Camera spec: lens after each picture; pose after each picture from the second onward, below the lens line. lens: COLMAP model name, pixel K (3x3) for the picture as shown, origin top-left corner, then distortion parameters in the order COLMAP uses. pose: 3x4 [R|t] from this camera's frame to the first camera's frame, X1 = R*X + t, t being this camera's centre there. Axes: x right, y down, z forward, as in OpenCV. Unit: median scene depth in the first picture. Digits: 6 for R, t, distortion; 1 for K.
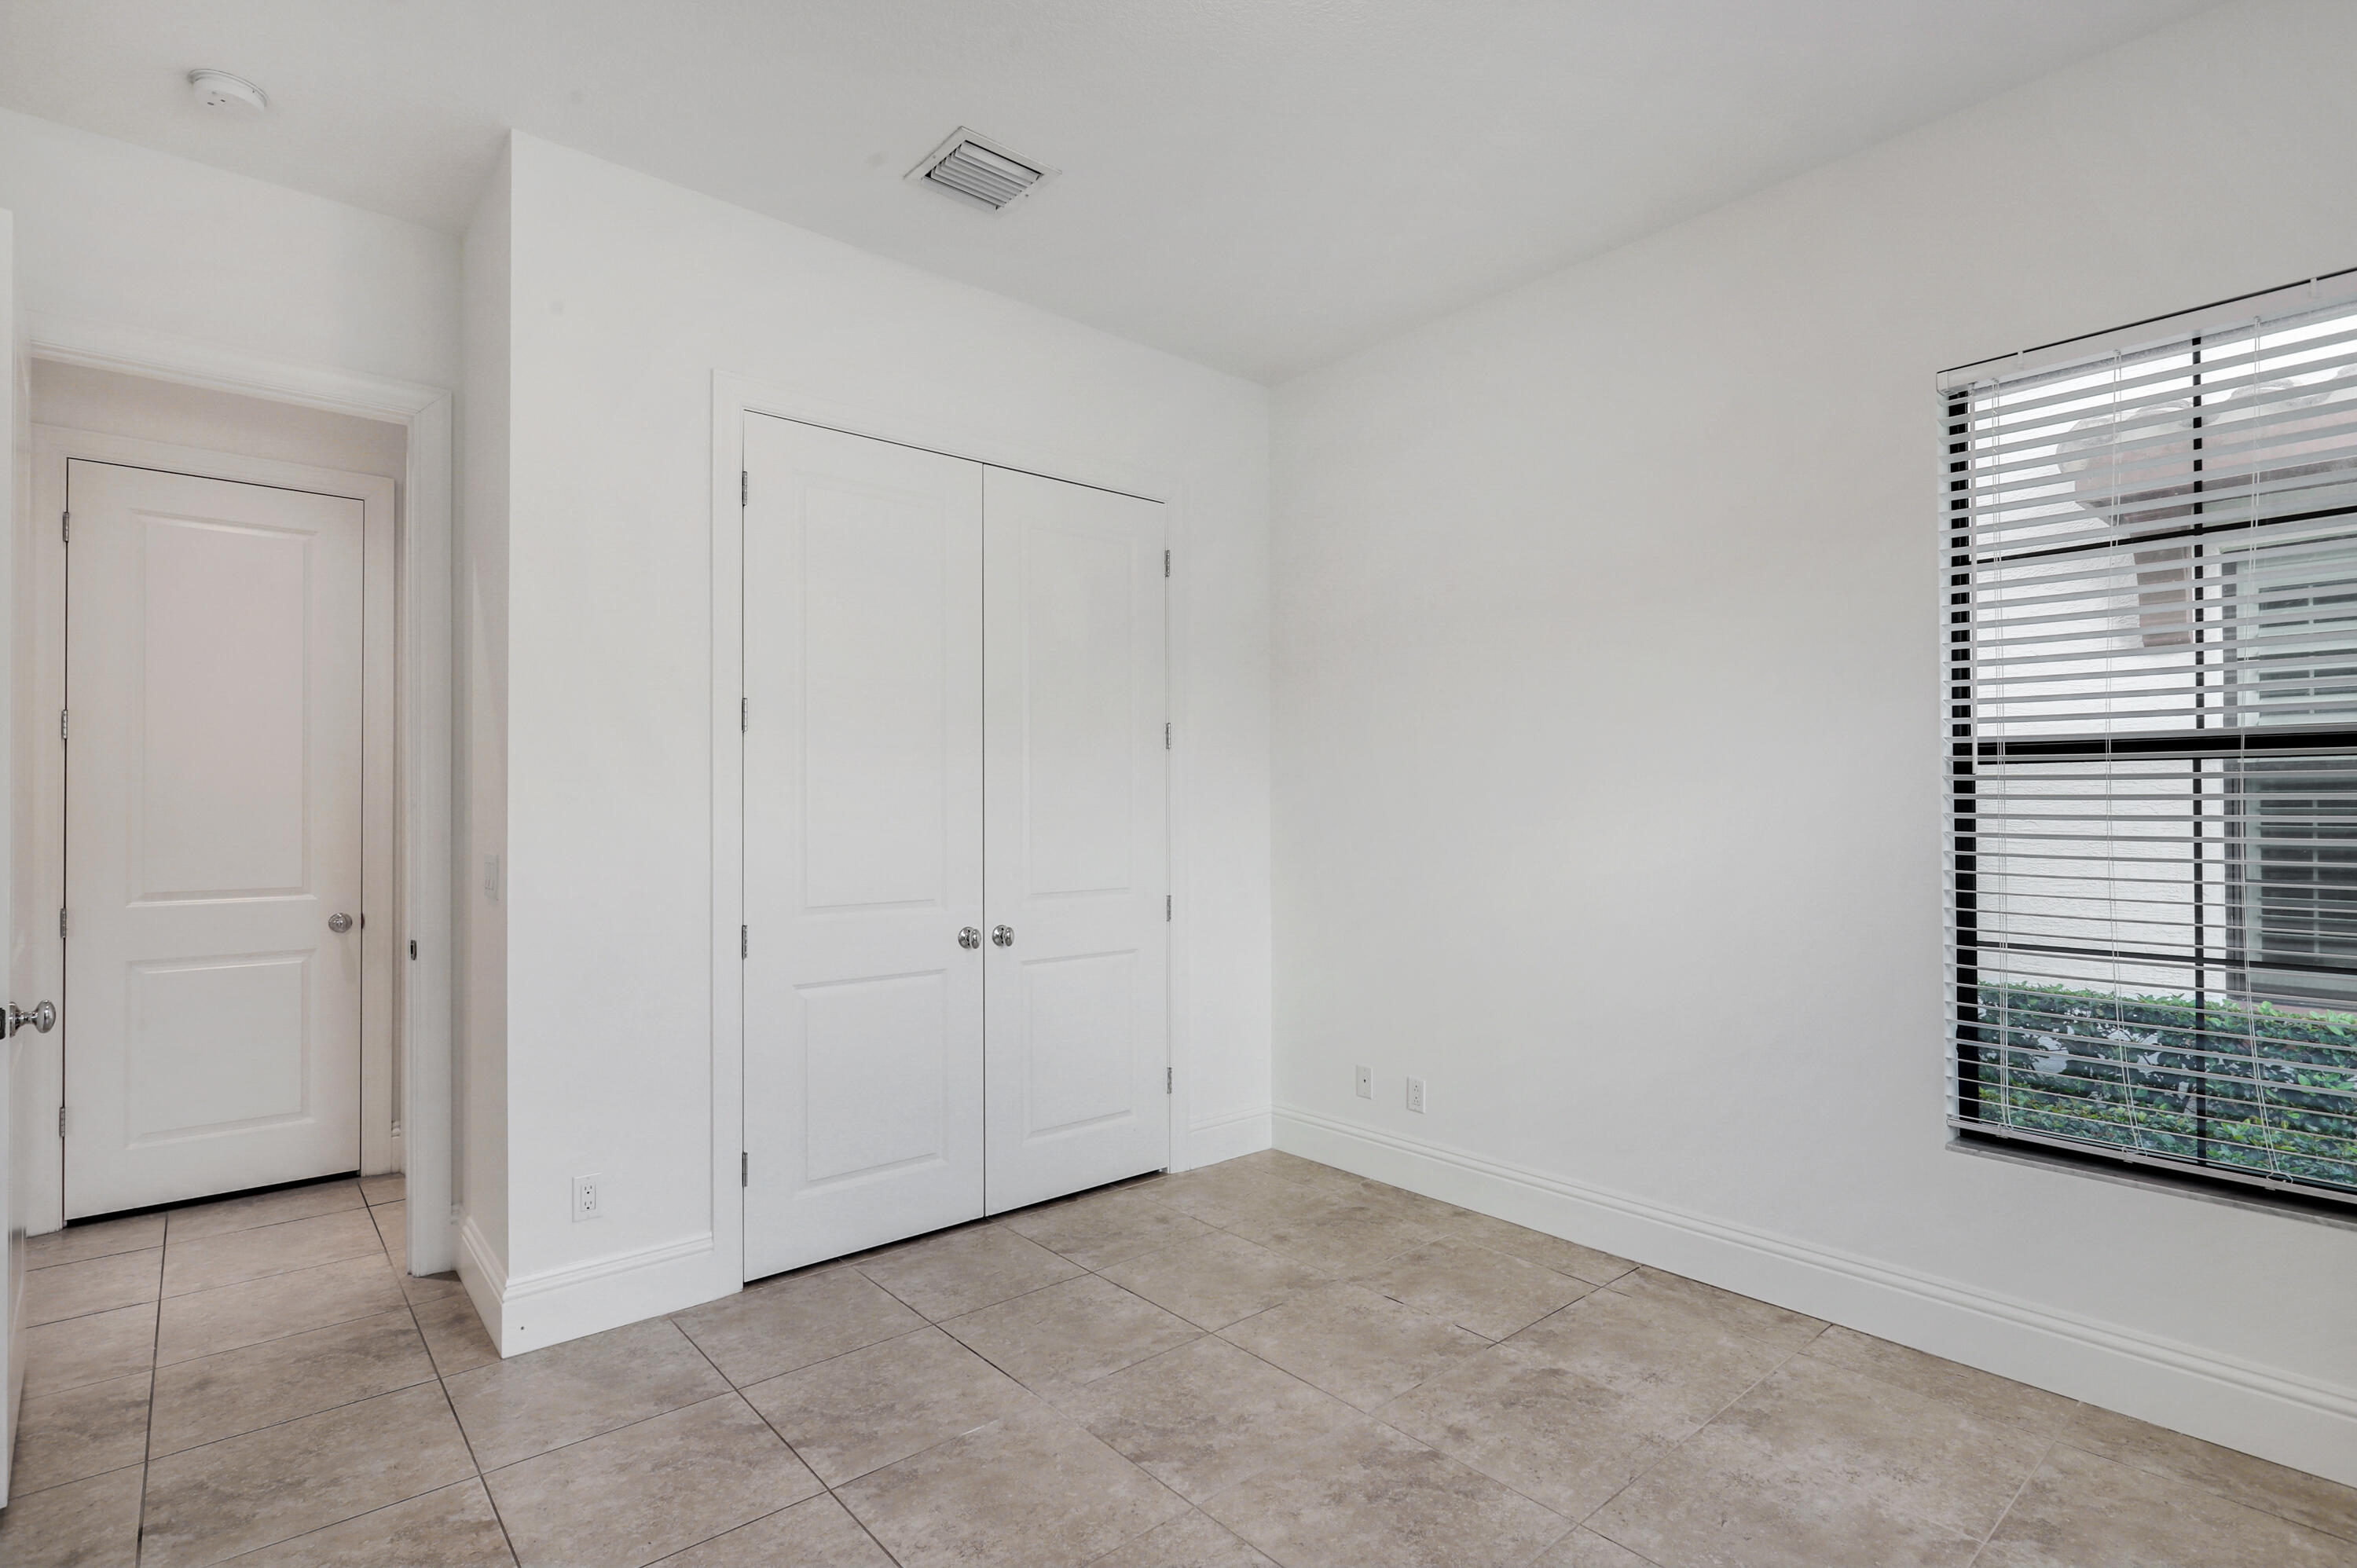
lens RADIAL K [[1139.4, 0, 1159.7], [0, 1139.4, 783.9], [0, 0, 1]] dist [0.004124, 0.000732]
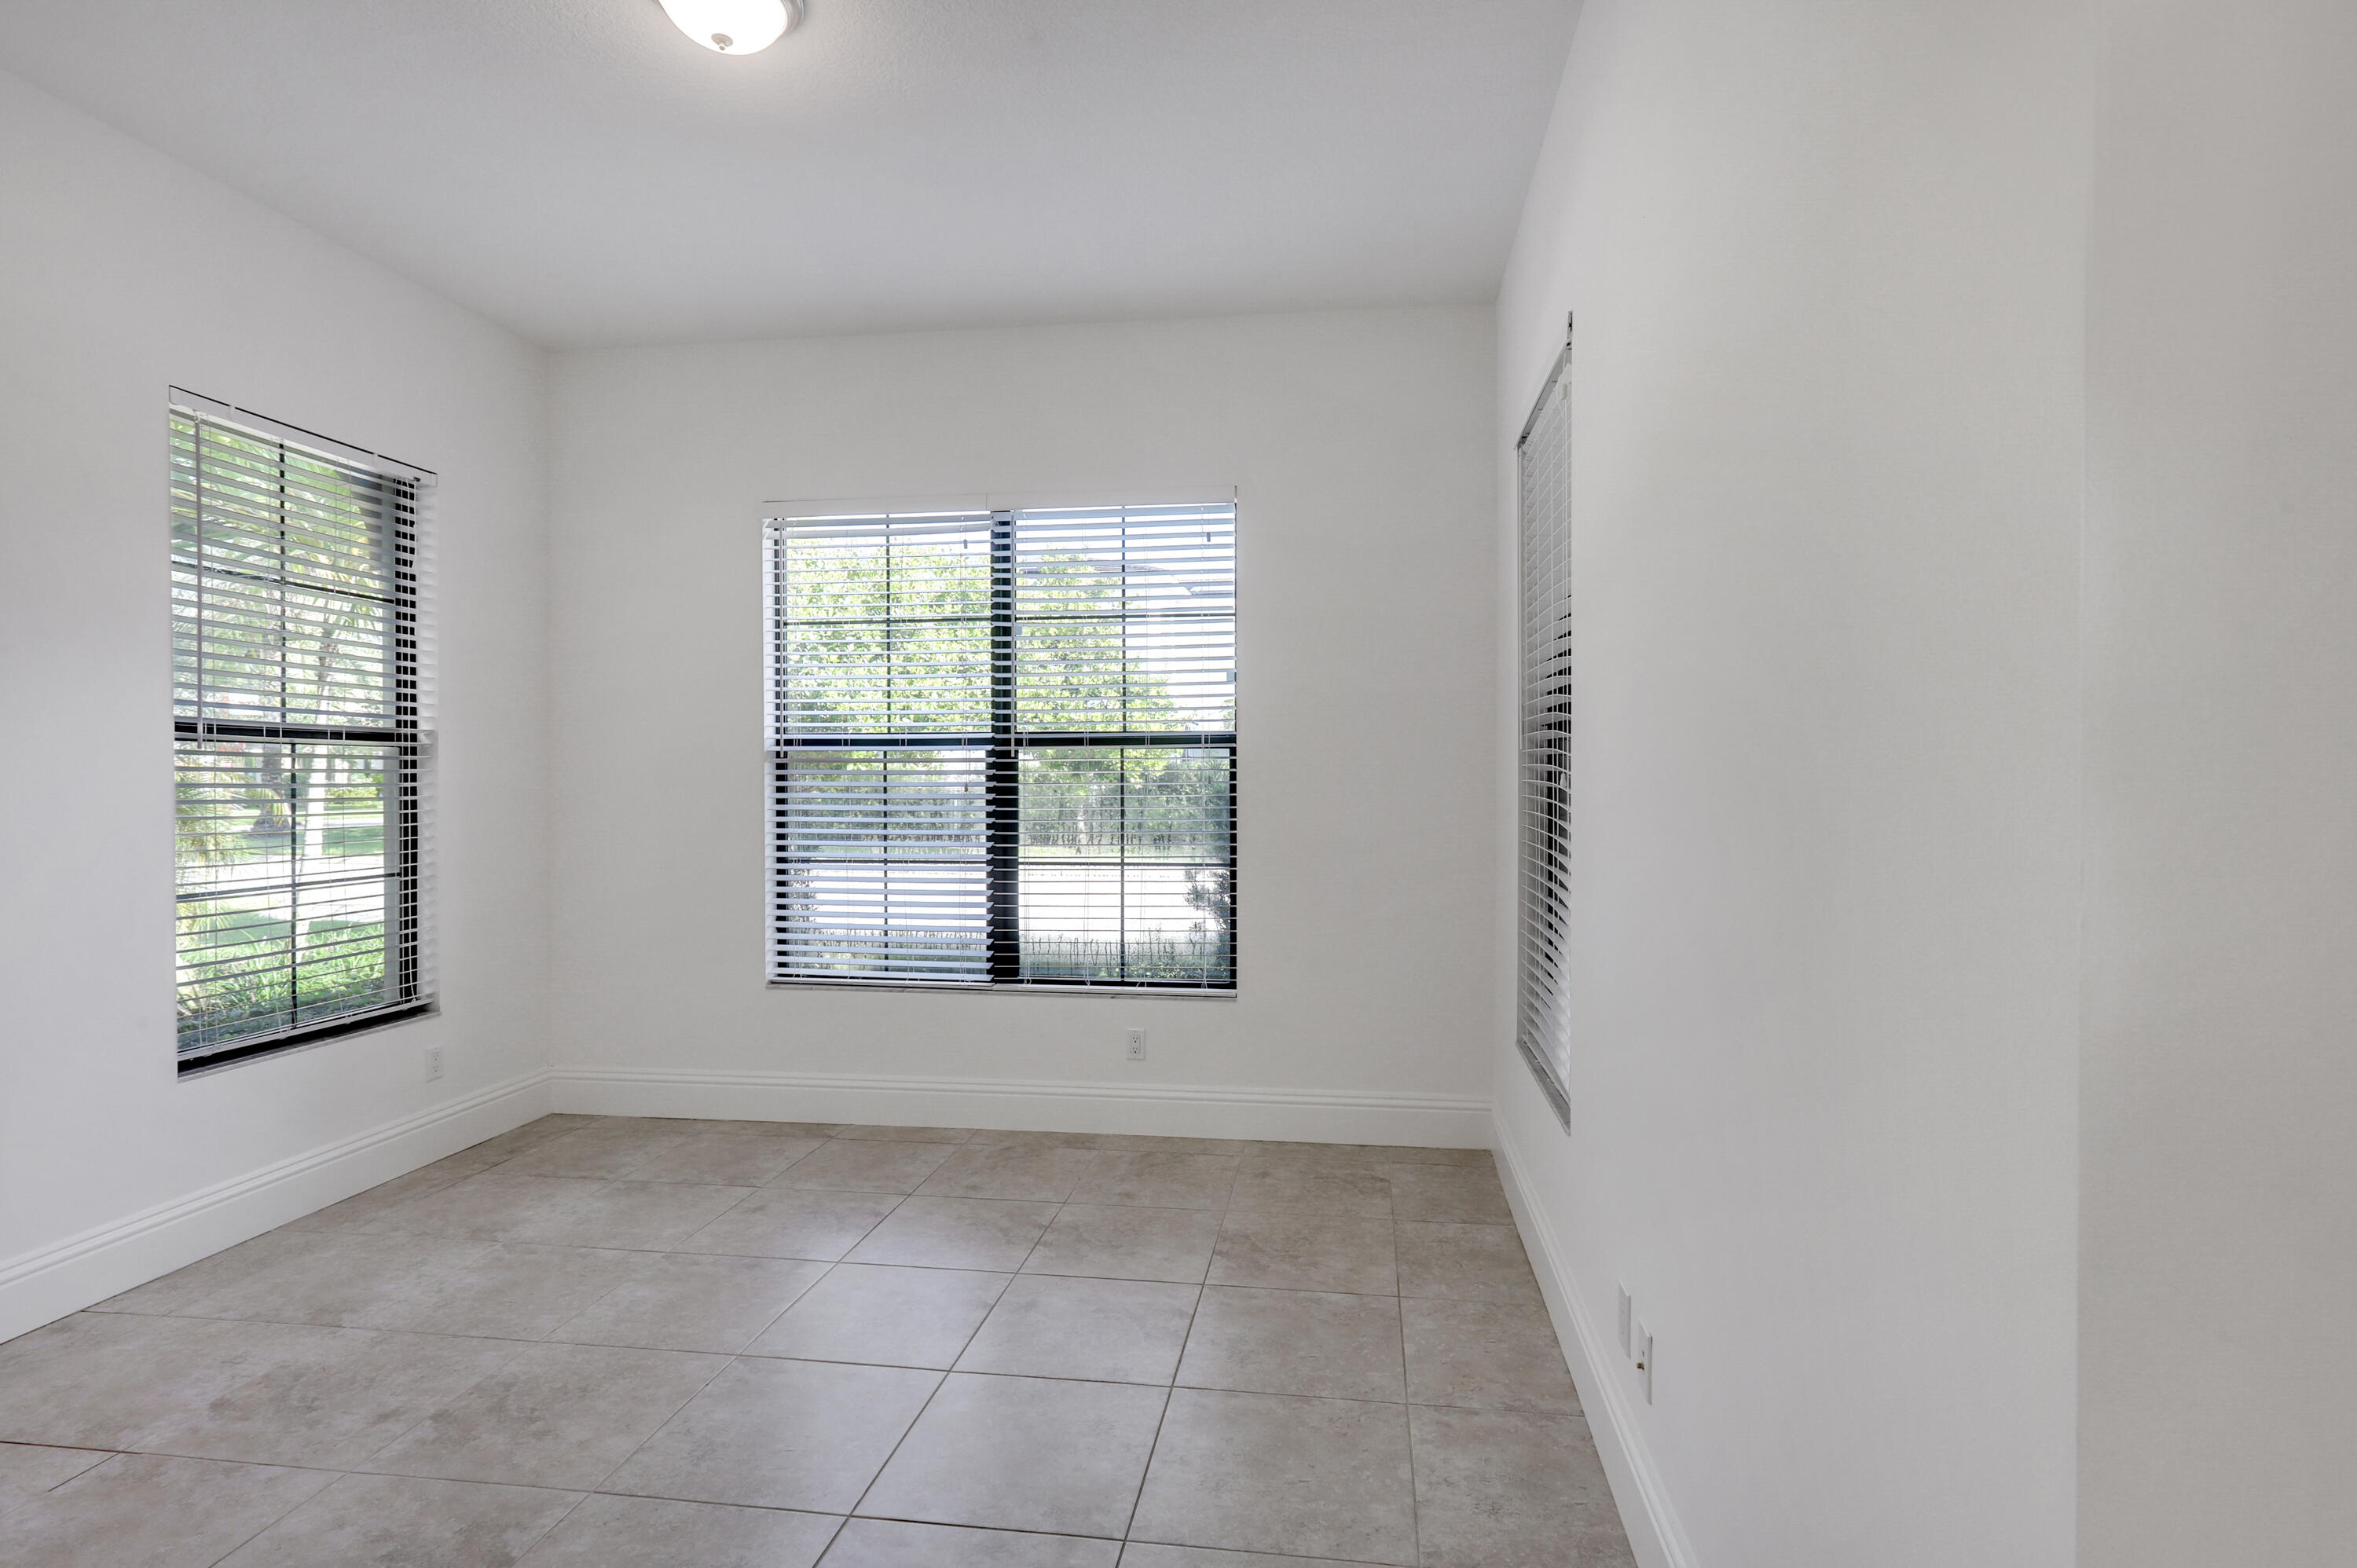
lens RADIAL K [[1139.4, 0, 1175.3], [0, 1139.4, 782.7], [0, 0, 1]] dist [0.004124, 0.000732]
pose [[-0.636787, 0.000487, 0.771039, -0.899937], [0.001142, 0.999999, 0.000311, 0.028484], [-0.771039, 0.001079, -0.636787, 1.079427]]
